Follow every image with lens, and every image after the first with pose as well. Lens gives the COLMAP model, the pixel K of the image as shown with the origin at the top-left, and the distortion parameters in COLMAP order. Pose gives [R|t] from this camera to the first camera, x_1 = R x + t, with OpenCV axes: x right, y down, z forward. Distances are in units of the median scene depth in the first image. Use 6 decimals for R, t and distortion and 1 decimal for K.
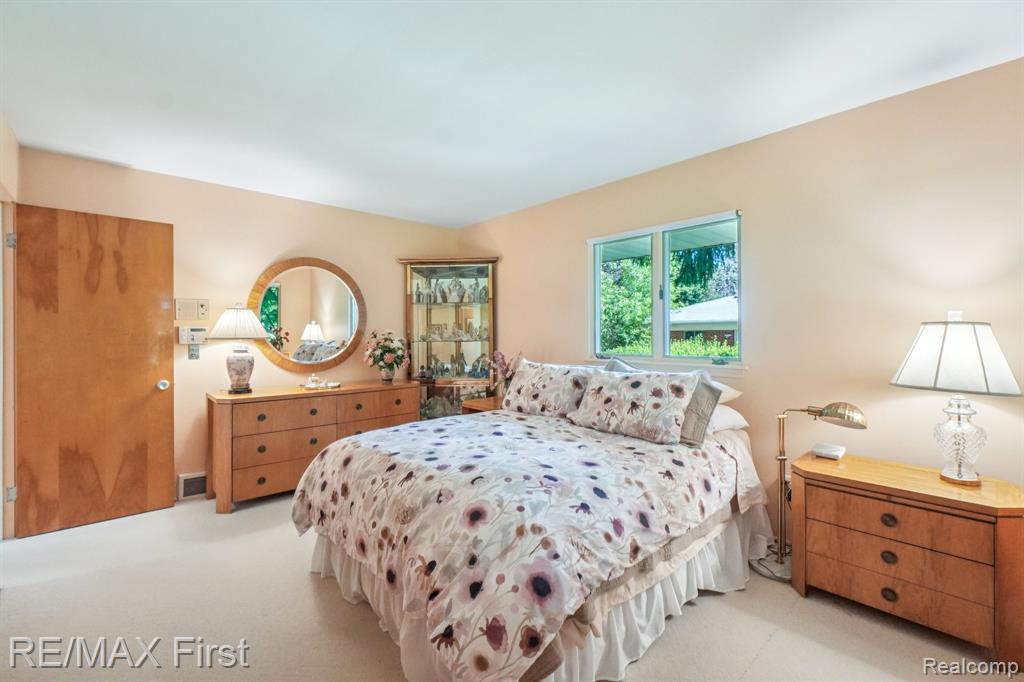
lens RADIAL K [[445.8, 0, 515.2], [0, 445.8, 335.5], [0, 0, 1]] dist [-0.002128, 0.001482]
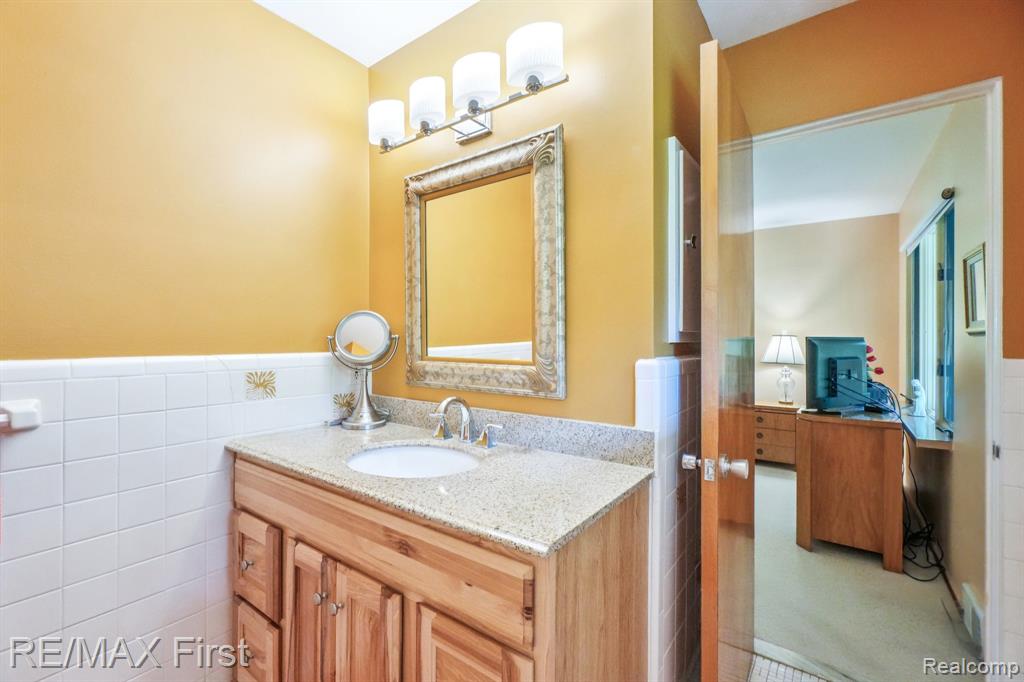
lens RADIAL K [[445.8, 0, 511.0], [0, 445.8, 340.1], [0, 0, 1]] dist [-0.002128, 0.001482]
pose [[0.979773, 0.002550, 0.200098, -0.780418], [-0.003848, 0.999974, 0.006095, -0.009815], [-0.200077, -0.006741, 0.979757, -0.882244]]
